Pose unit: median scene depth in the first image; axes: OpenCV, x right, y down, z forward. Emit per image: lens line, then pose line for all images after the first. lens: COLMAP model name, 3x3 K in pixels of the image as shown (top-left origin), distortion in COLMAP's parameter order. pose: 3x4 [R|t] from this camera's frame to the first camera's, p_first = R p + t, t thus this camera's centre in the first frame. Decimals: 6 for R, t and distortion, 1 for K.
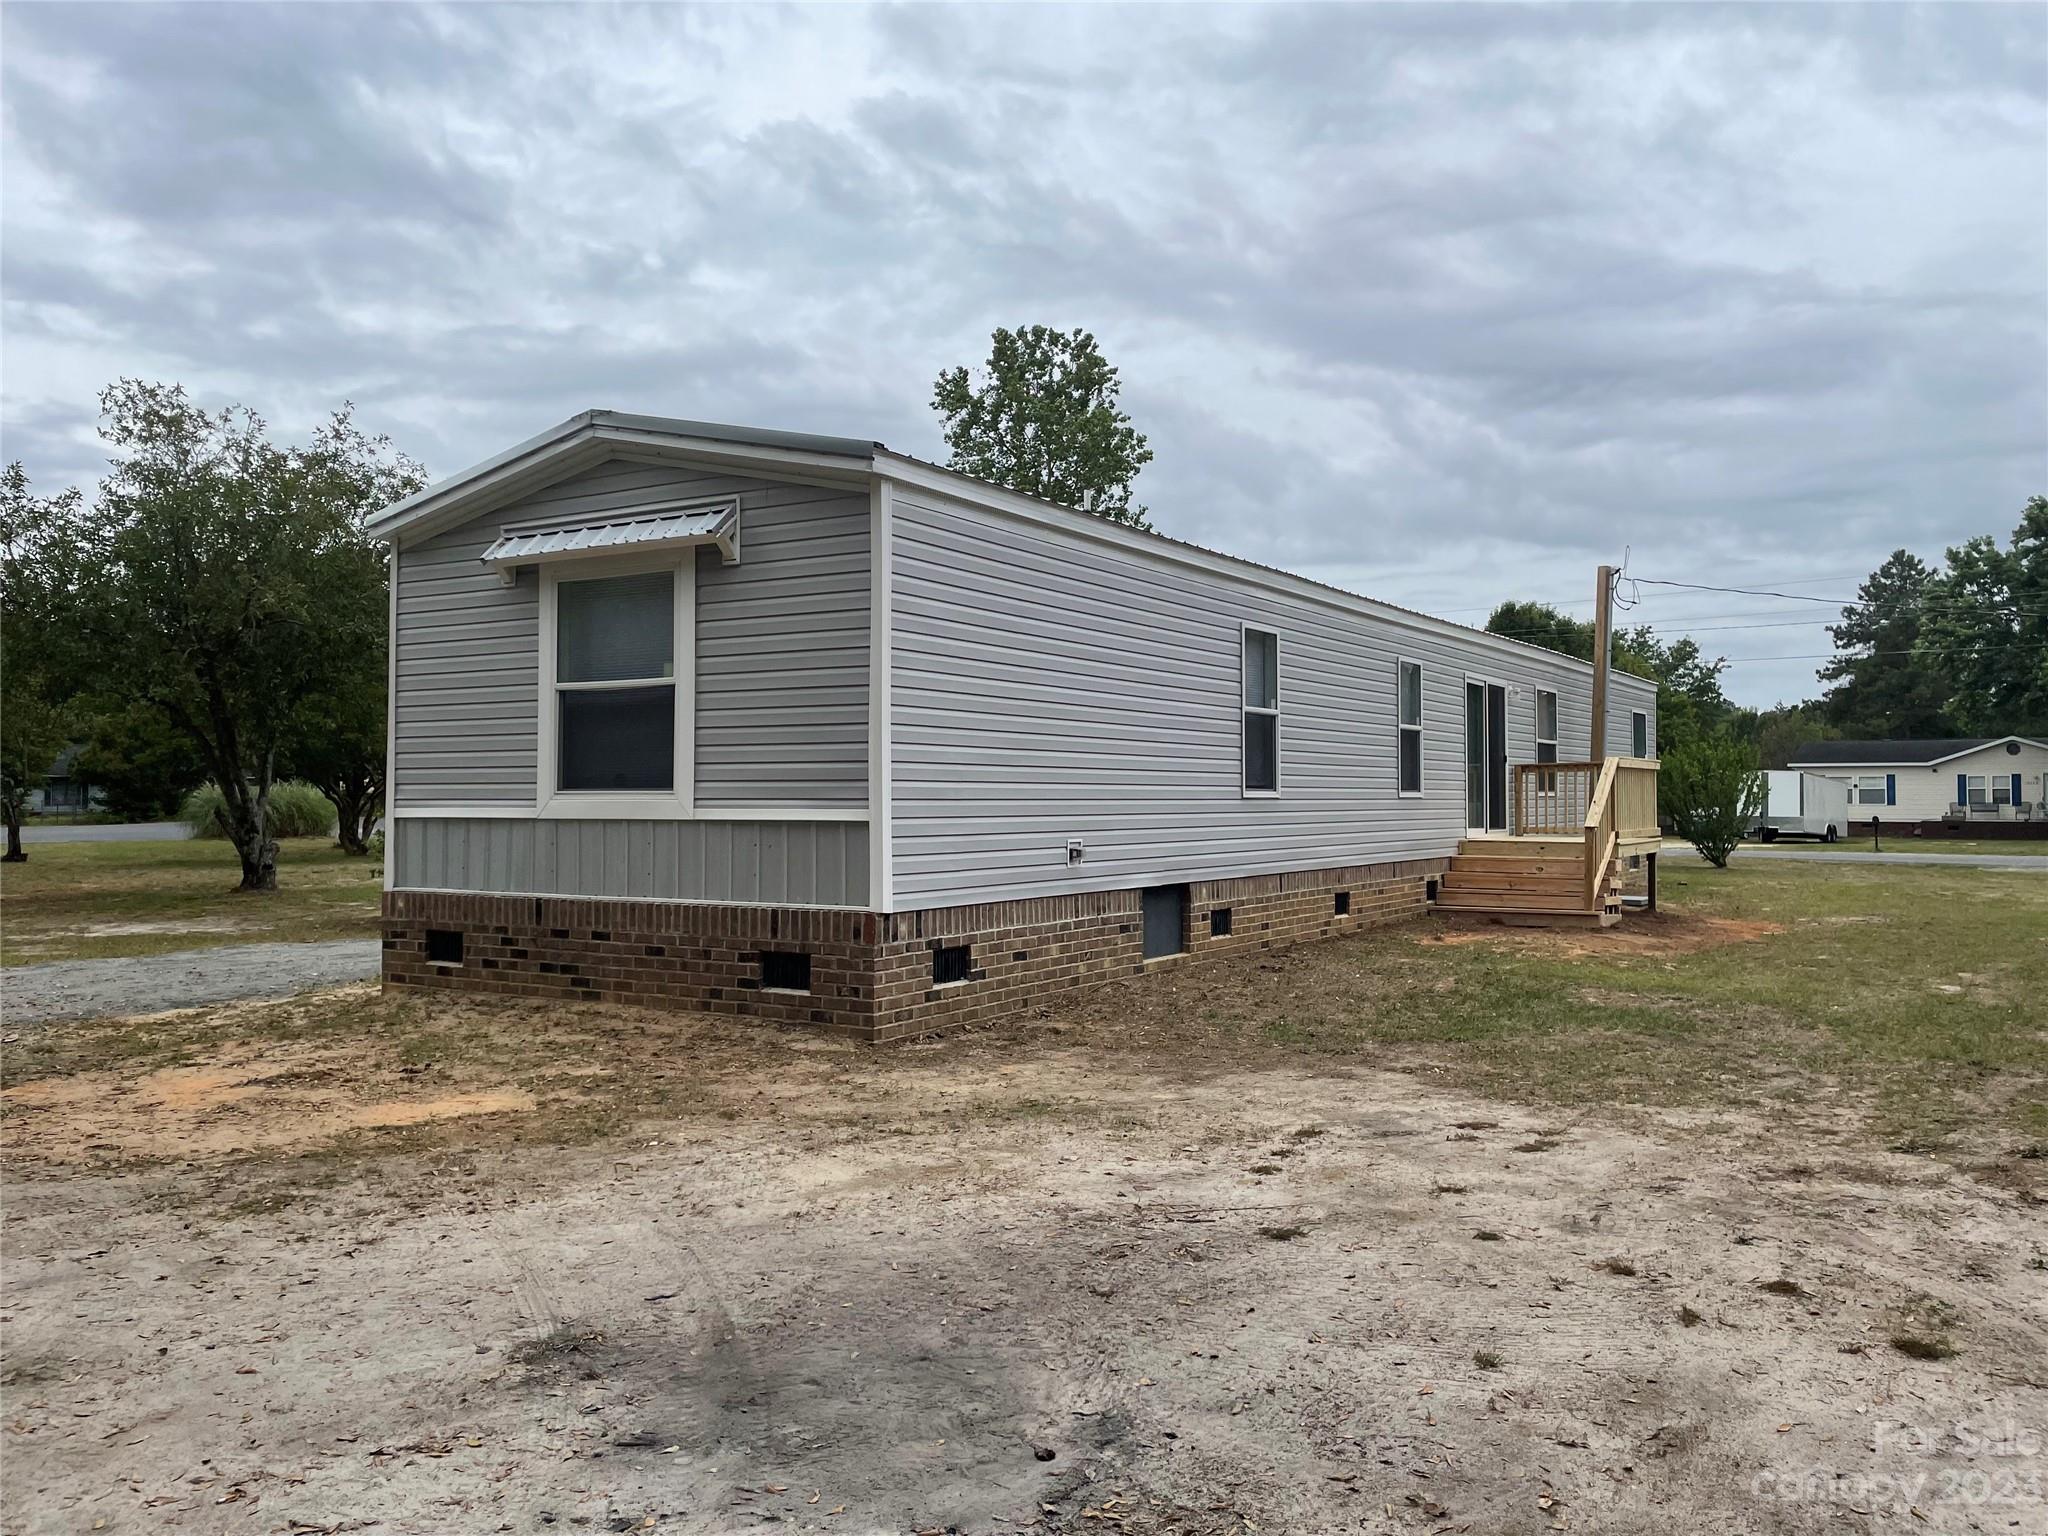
lens RADIAL K [[1538.5, 0, 1026.2], [0, 1538.5, 773.7], [0, 0, 1]] dist [0.020113, -0.056852]
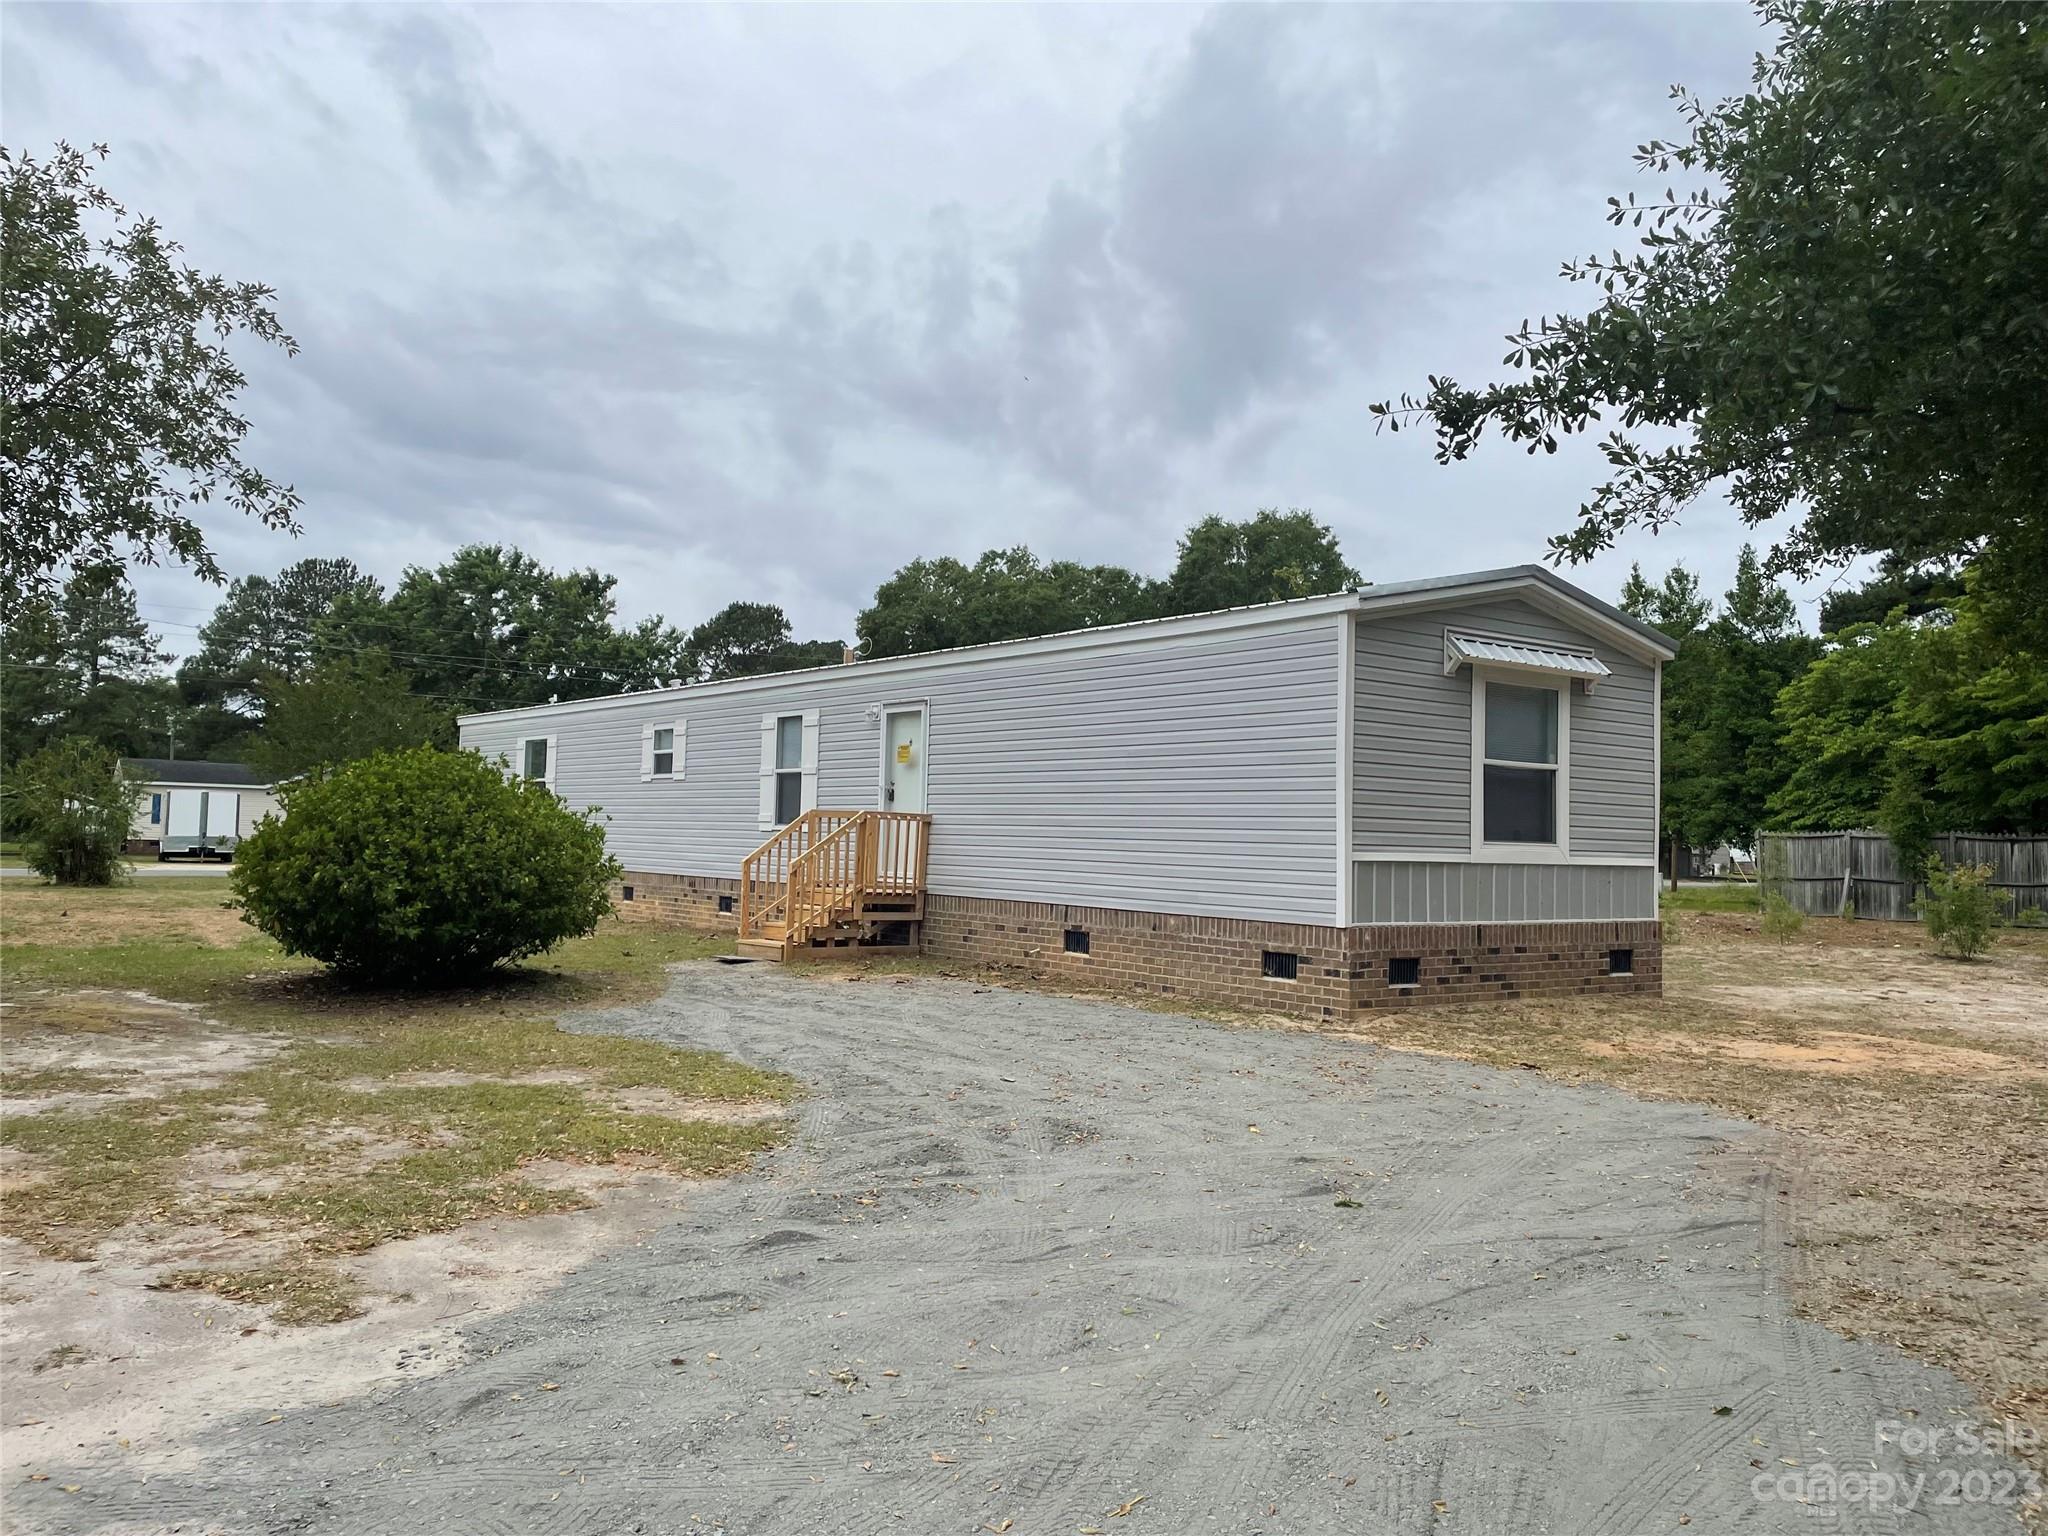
lens RADIAL K [[1538.5, 0, 1023.3], [0, 1538.5, 762.3], [0, 0, 1]] dist [0.020113, -0.056852]
pose [[0.406181, 0.055547, 0.912103, -1.667537], [-0.039621, 0.998283, -0.043151, 0.015981], [-0.912933, -0.018611, 0.407684, 0.832387]]
